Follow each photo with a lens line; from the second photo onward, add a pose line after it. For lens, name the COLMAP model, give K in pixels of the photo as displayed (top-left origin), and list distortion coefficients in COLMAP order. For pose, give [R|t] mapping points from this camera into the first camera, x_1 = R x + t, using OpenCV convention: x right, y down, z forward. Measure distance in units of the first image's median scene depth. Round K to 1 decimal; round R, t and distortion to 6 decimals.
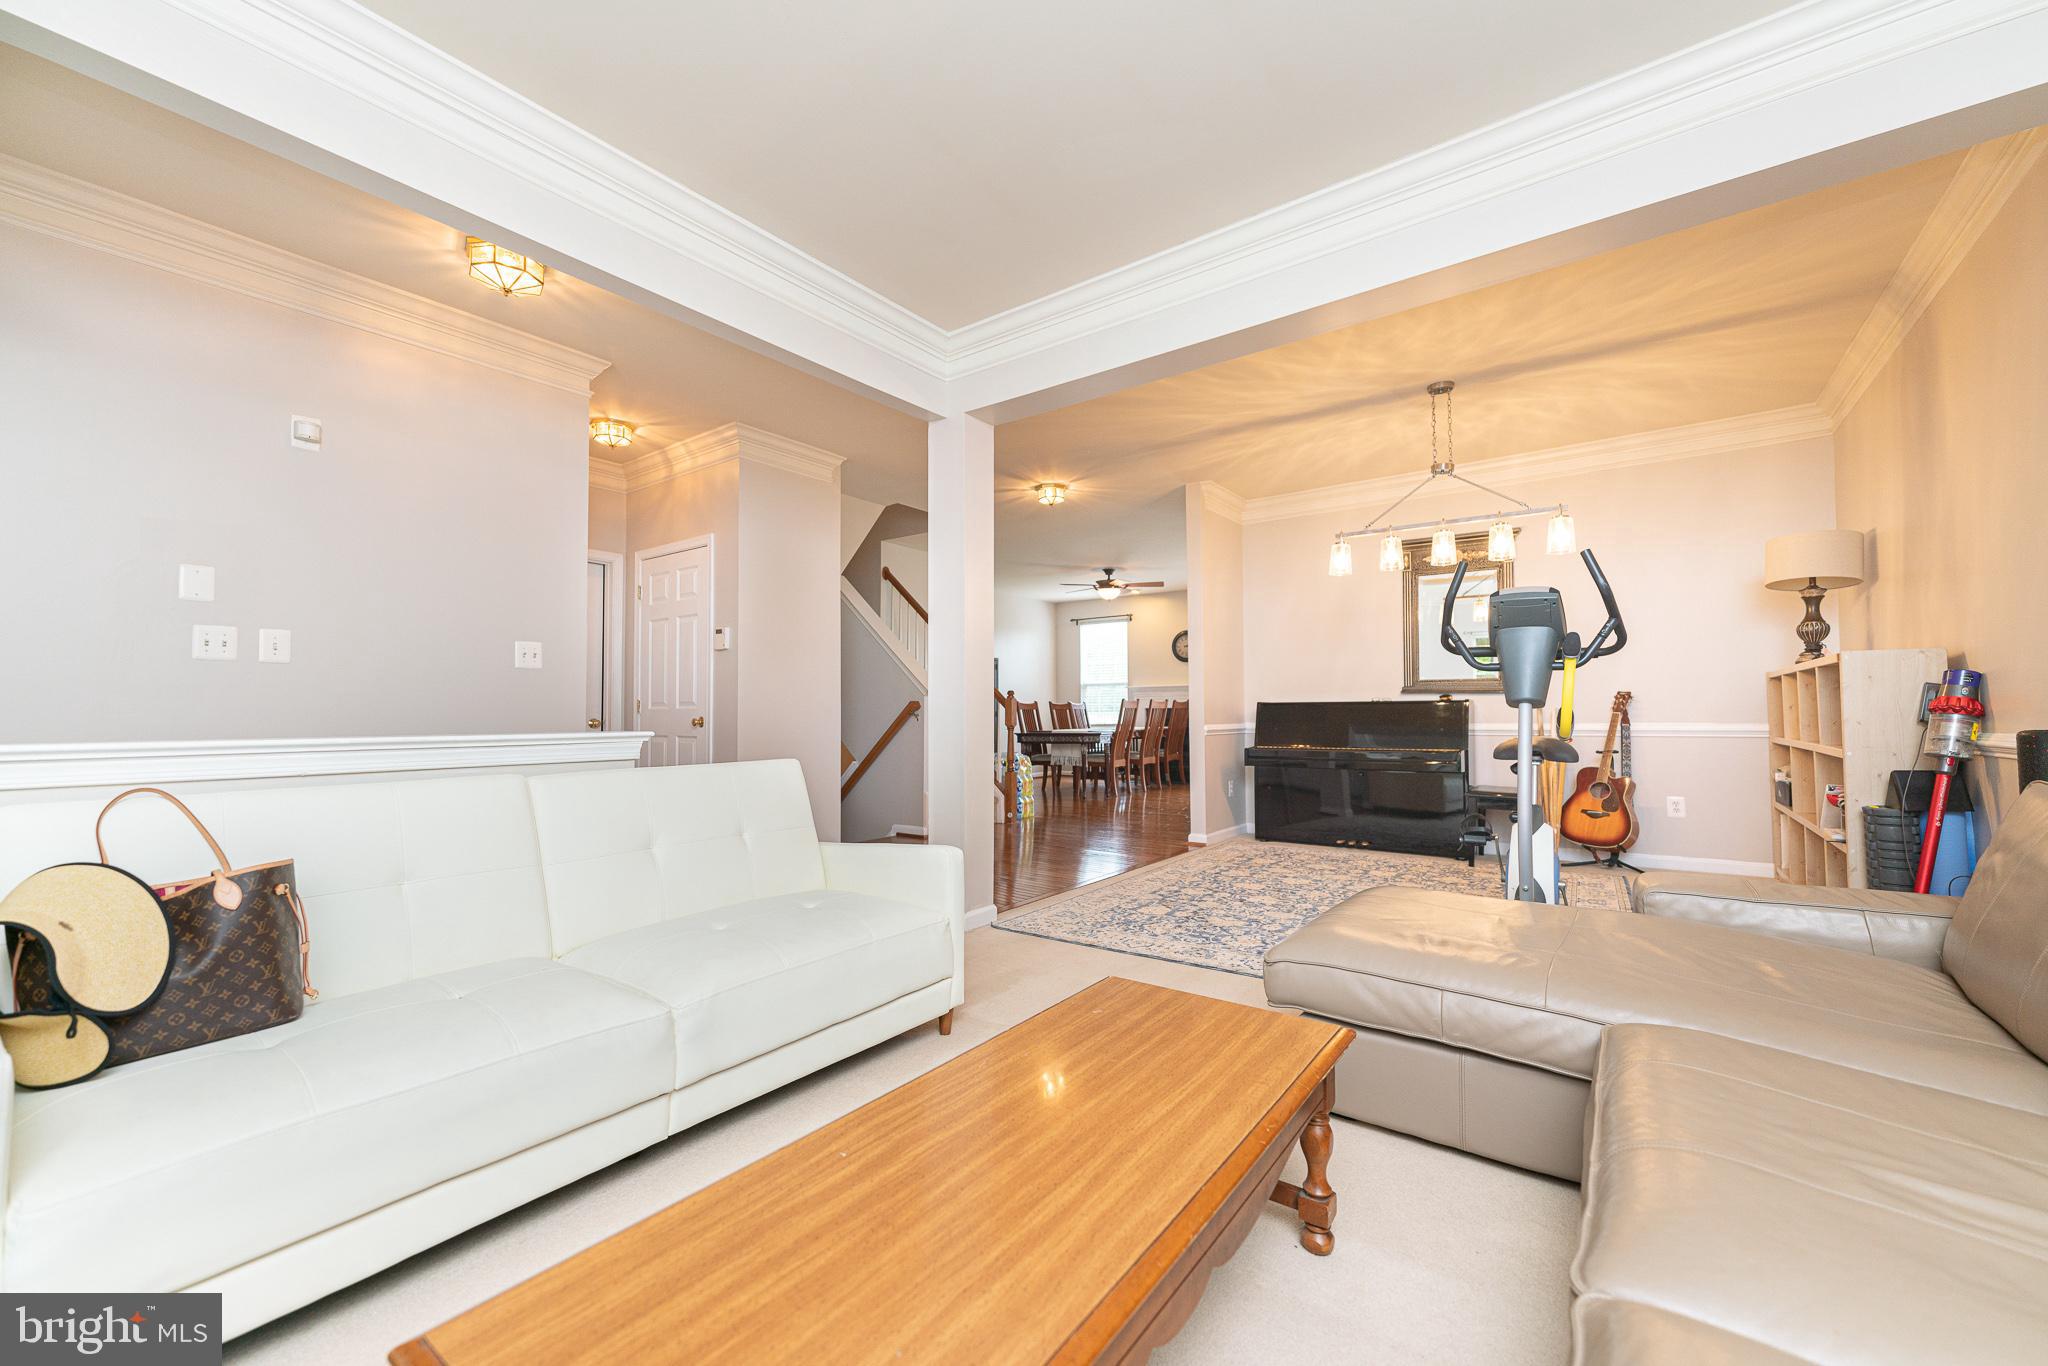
lens RADIAL K [[819.7, 0, 1024.0], [0, 819.7, 683.0], [0, 0, 1]] dist [-0.000123, -0.000022]
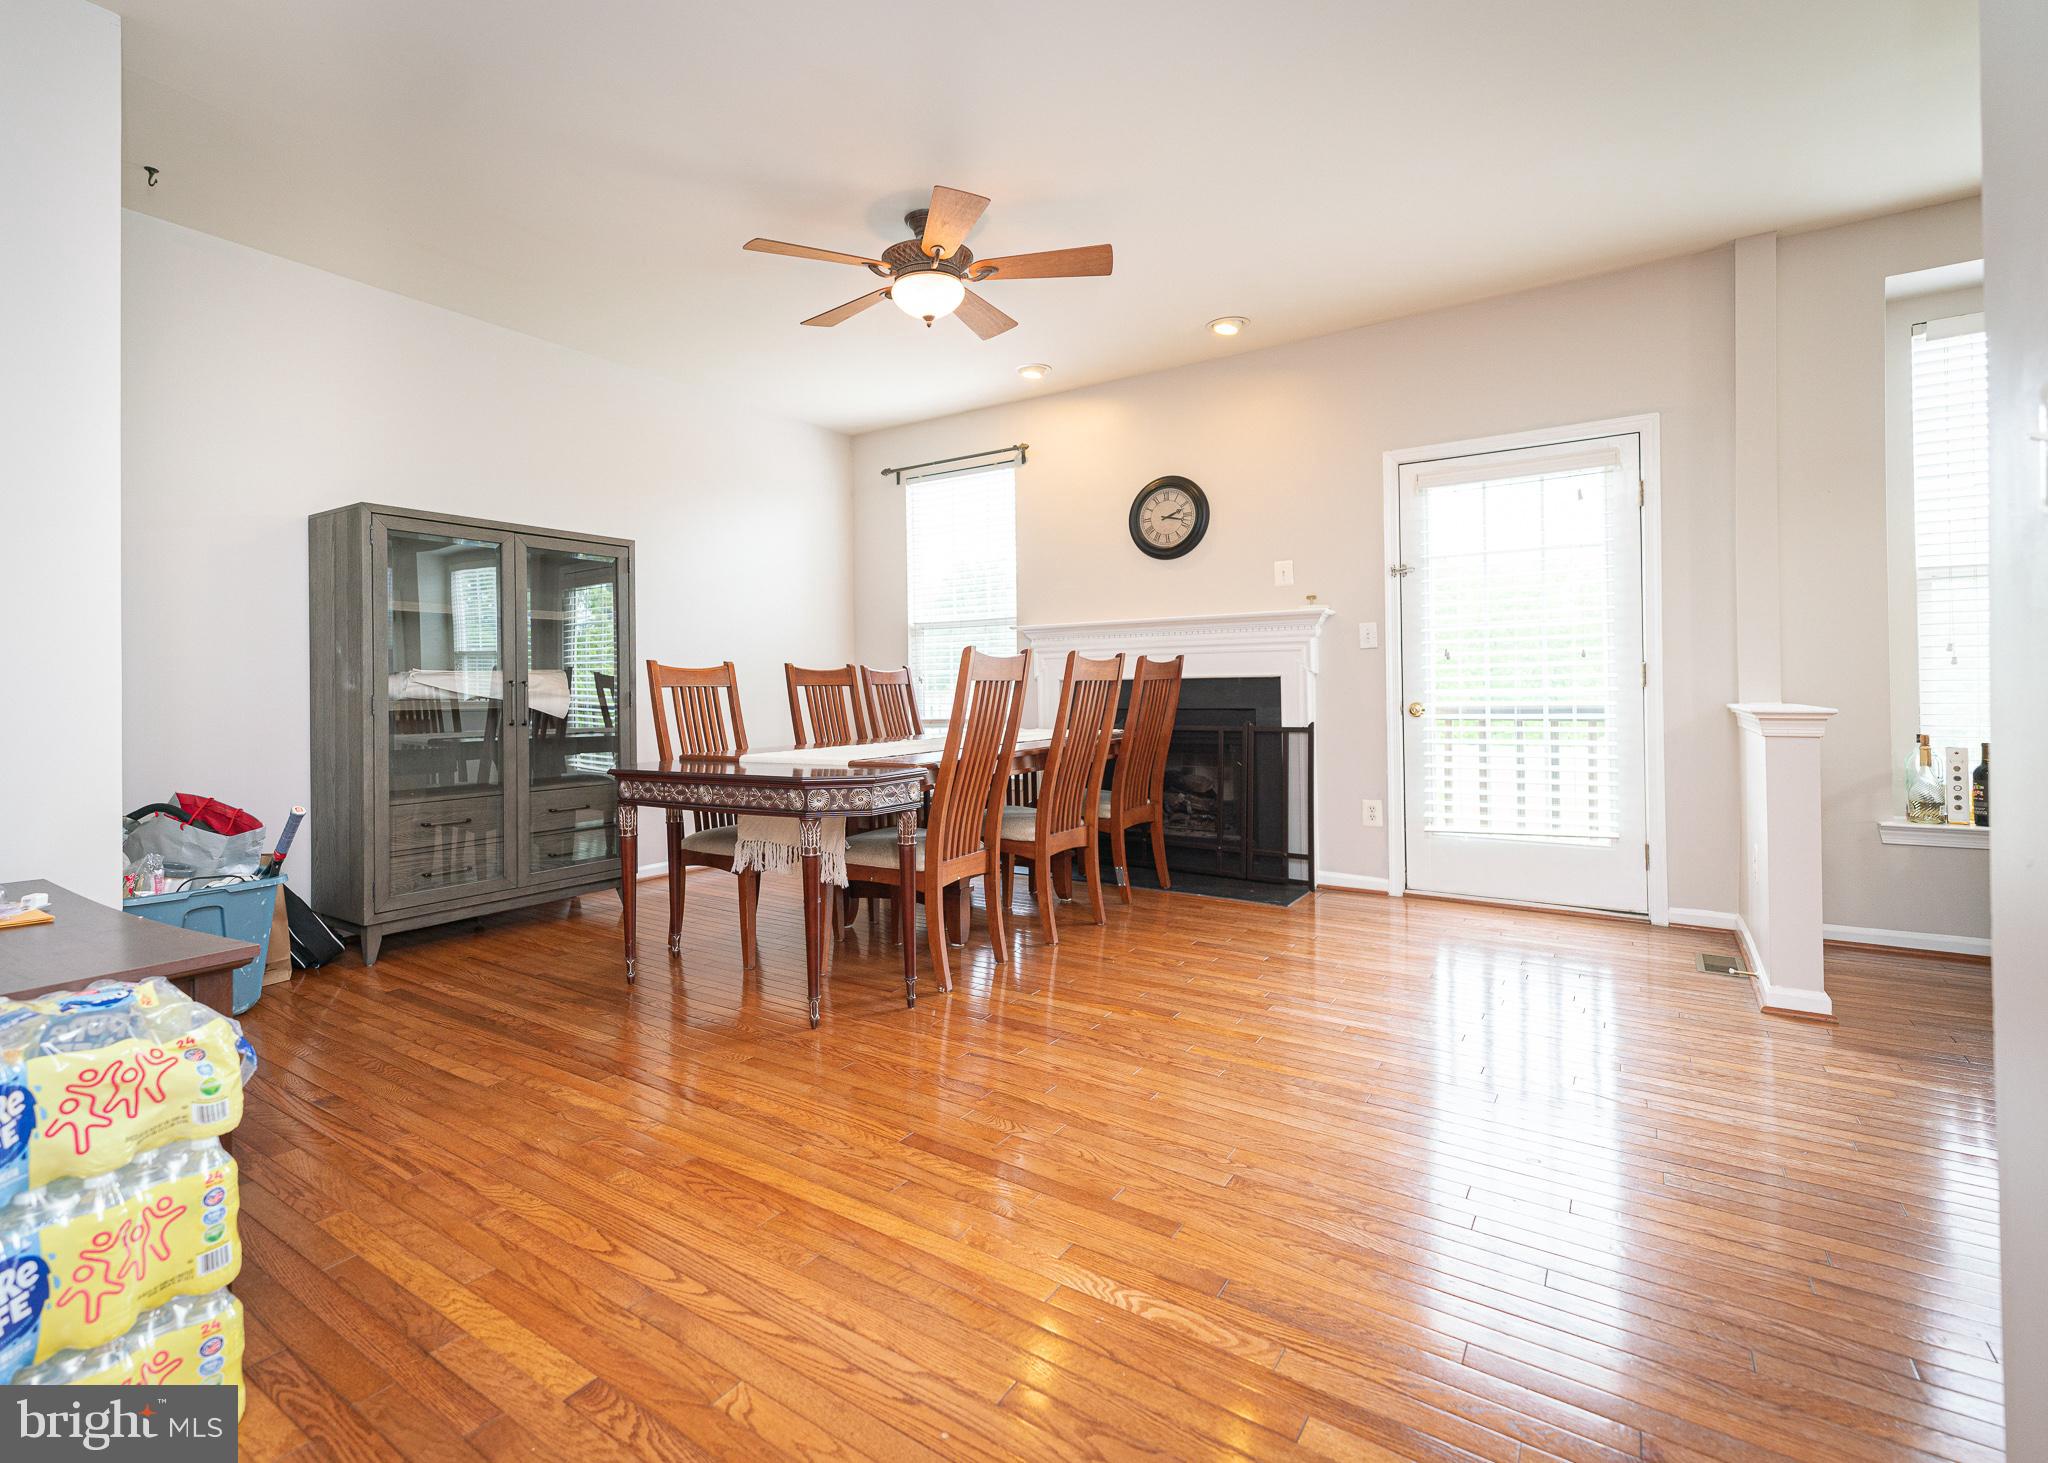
lens RADIAL K [[909.5, 0, 944.2], [0, 909.5, 681.0], [0, 0, 1]] dist [-0.016049, -0.000135]
pose [[0.999975, -0.006057, -0.003555, 0.110964], [0.006148, 0.999636, 0.026263, 0.022513], [0.003394, -0.026284, 0.999649, 0.669561]]
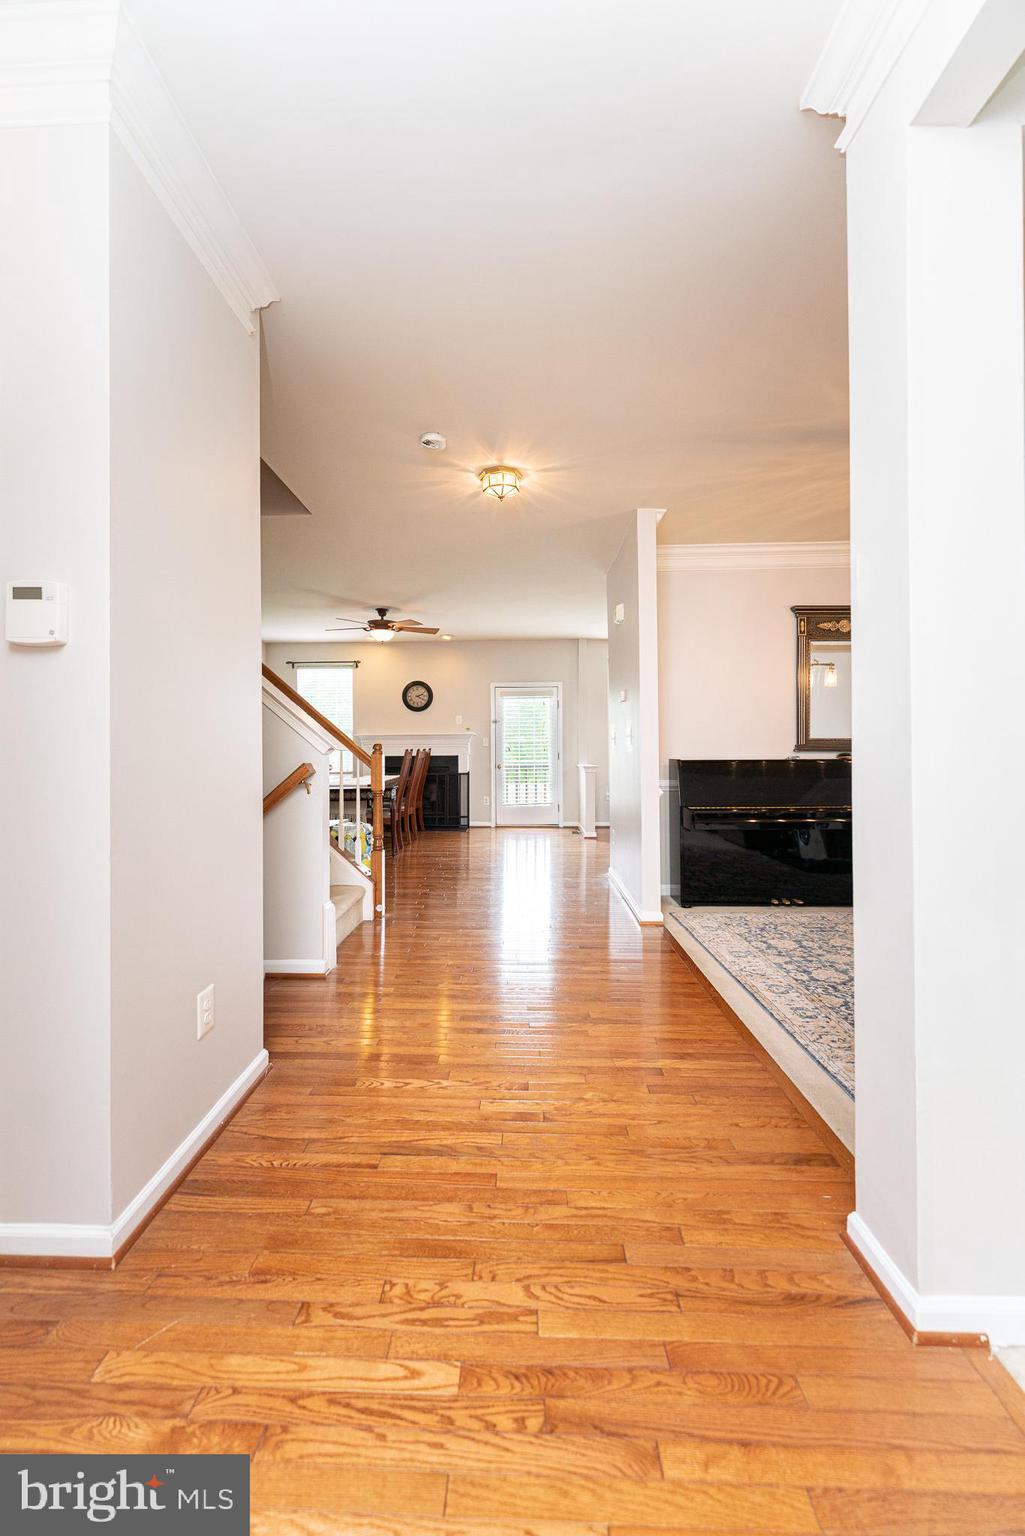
lens RADIAL K [[614.8, 0, 510.1], [0, 614.8, 741.7], [0, 0, 1]] dist [-0.000123, -0.000022]
pose [[0.810580, 0.005008, 0.585607, -0.186907], [-0.018224, 0.999695, 0.016677, -0.003481], [-0.585344, -0.024190, 0.810424, 0.353289]]
